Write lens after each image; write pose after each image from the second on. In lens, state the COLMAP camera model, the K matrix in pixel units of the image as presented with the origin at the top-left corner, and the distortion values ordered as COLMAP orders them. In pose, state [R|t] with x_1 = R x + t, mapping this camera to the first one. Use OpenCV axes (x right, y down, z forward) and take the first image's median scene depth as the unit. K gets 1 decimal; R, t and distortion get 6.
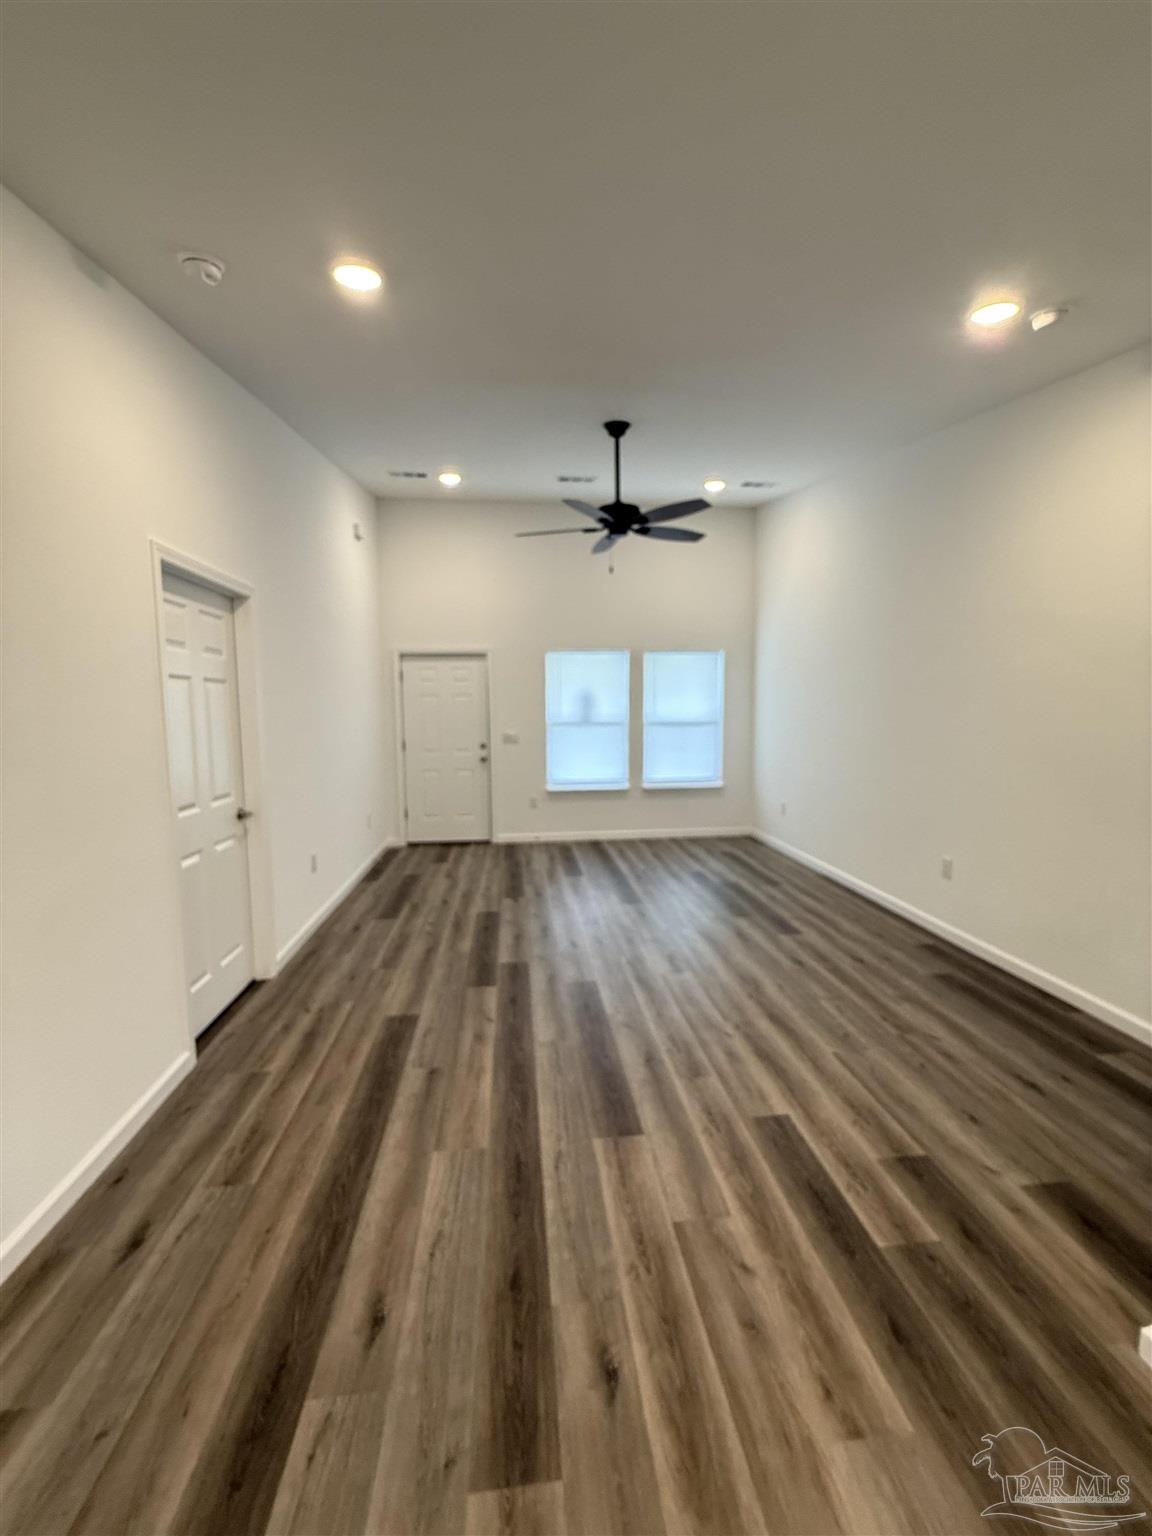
lens RADIAL K [[622.9, 0, 576.0], [0, 622.9, 768.0], [0, 0, 1]] dist [0.002196, -0.000852]
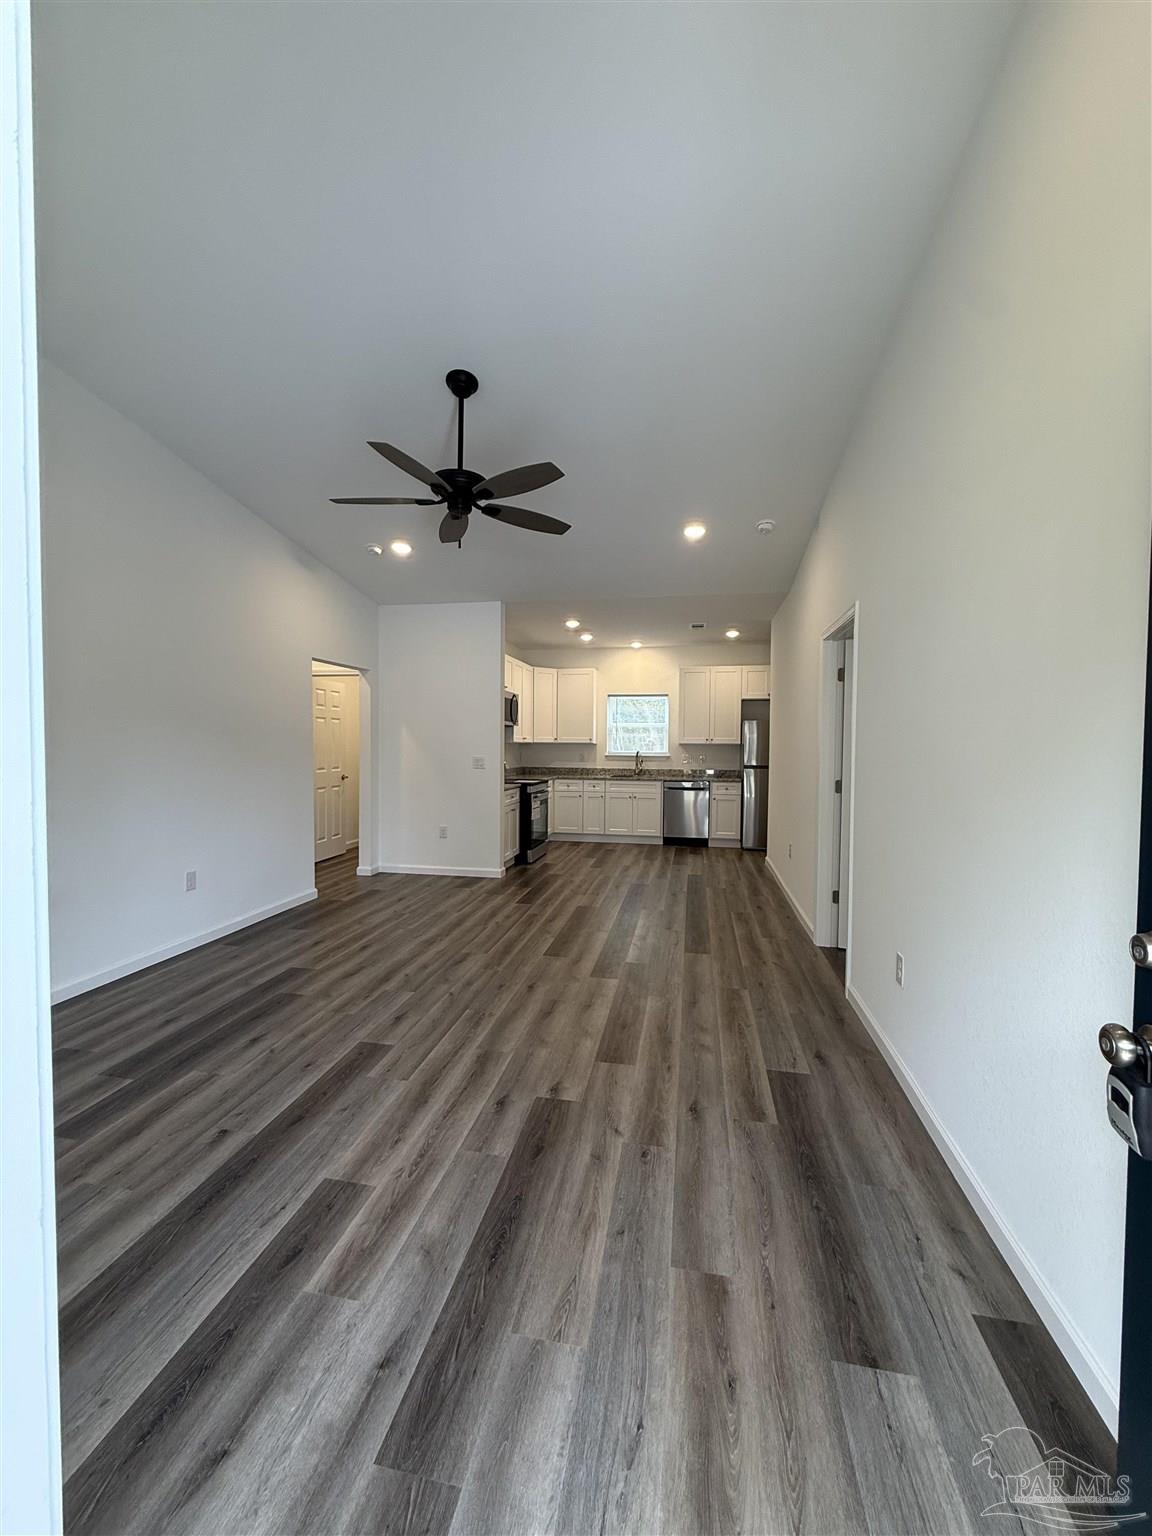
lens RADIAL K [[622.9, 0, 575.7], [0, 622.9, 766.0], [0, 0, 1]] dist [0.002196, -0.000852]
pose [[-0.957938, -0.008777, 0.286841, -0.346952], [0.028062, 0.991877, 0.124066, -0.154184], [-0.285600, 0.126897, -0.949910, 1.956332]]
